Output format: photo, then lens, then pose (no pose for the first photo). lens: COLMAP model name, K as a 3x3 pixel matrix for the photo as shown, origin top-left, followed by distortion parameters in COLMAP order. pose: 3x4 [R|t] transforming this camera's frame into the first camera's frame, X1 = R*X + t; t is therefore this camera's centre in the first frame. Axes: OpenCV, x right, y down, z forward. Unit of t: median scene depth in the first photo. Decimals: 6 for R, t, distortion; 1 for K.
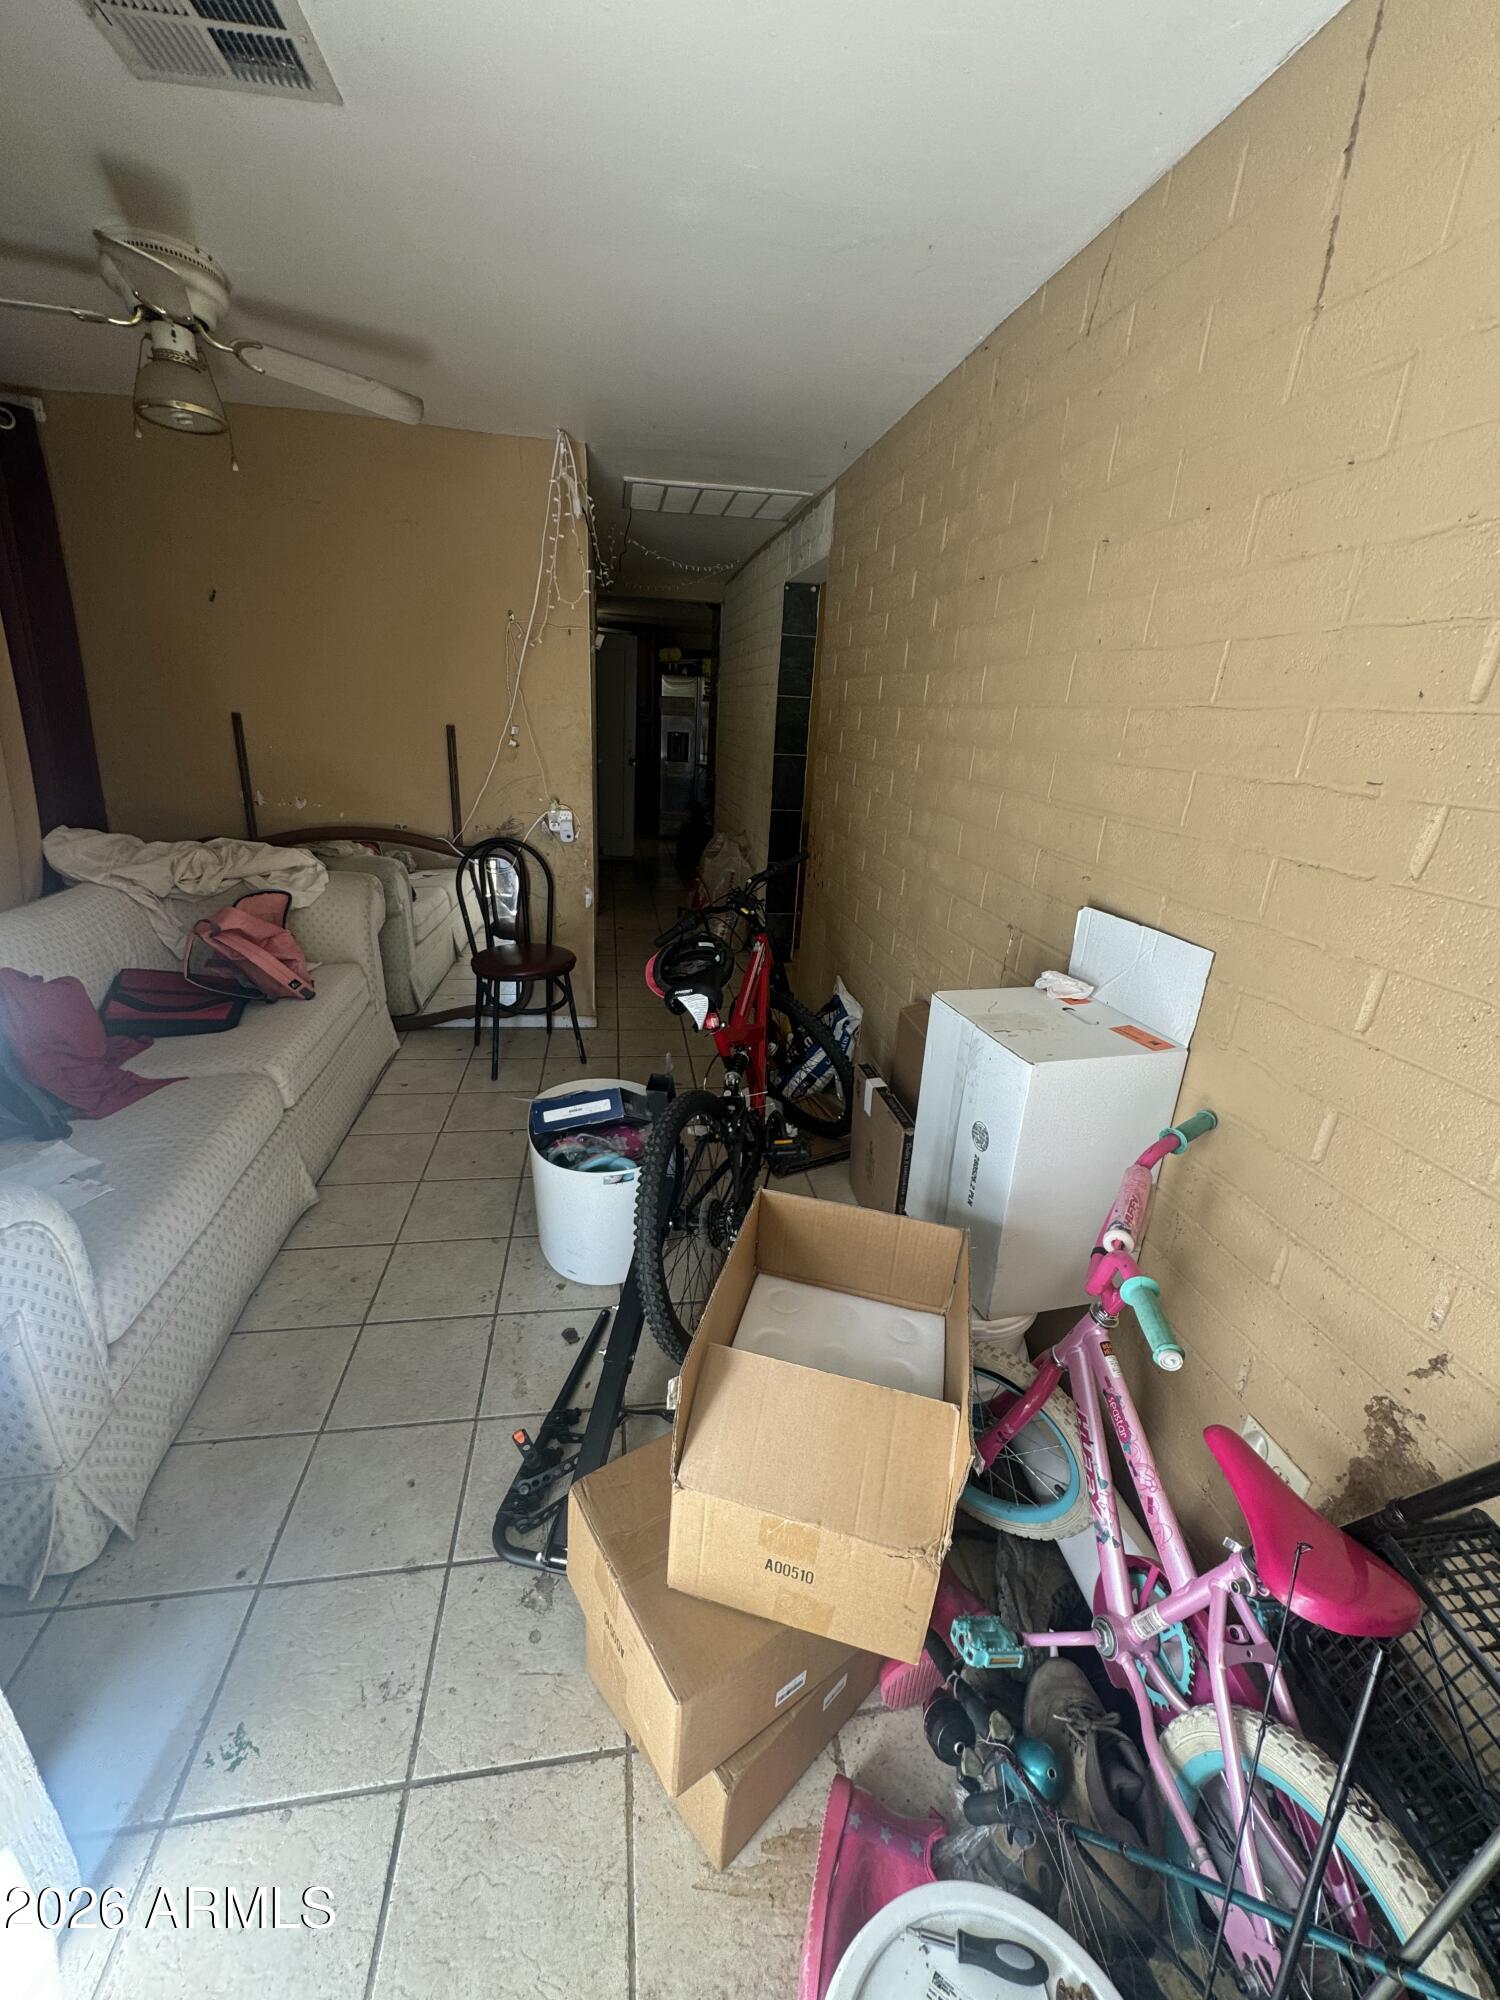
lens RADIAL K [[794.5, 0, 746.6], [0, 794.5, 996.2], [0, 0, 1]] dist [-0.002423, 0.000263]
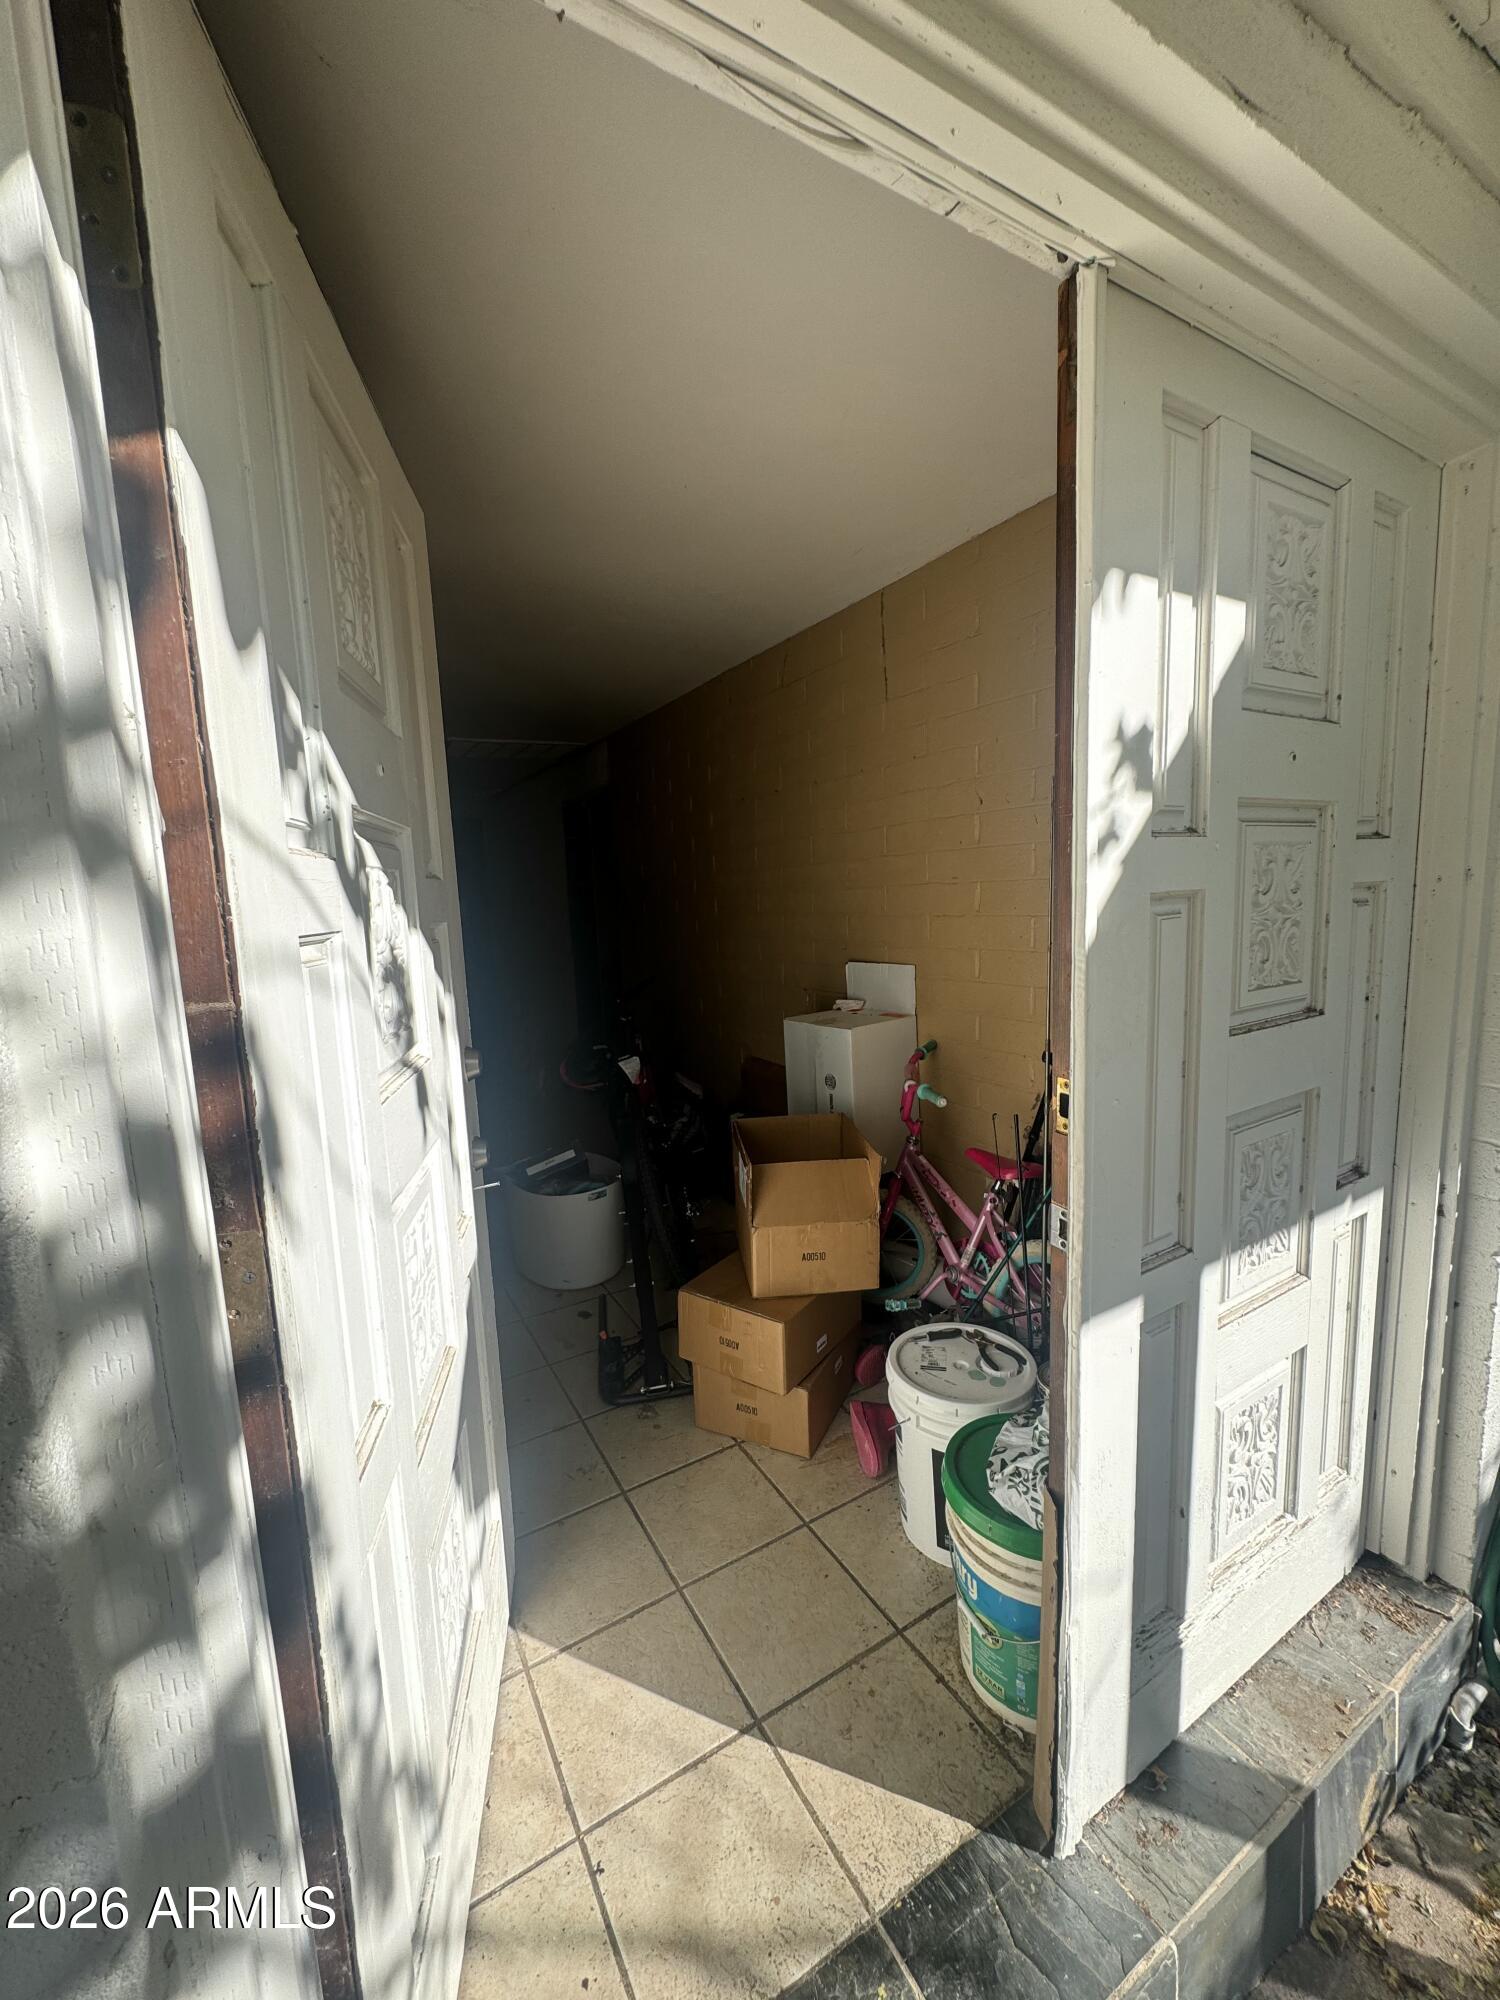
lens RADIAL K [[794.5, 0, 752.8], [0, 794.5, 1001.1], [0, 0, 1]] dist [-0.002423, 0.000263]
pose [[0.926122, -0.140125, 0.350231, -0.341724], [0.211798, 0.961447, -0.175391, 0.195183], [-0.312152, 0.236612, 0.920096, -0.476220]]
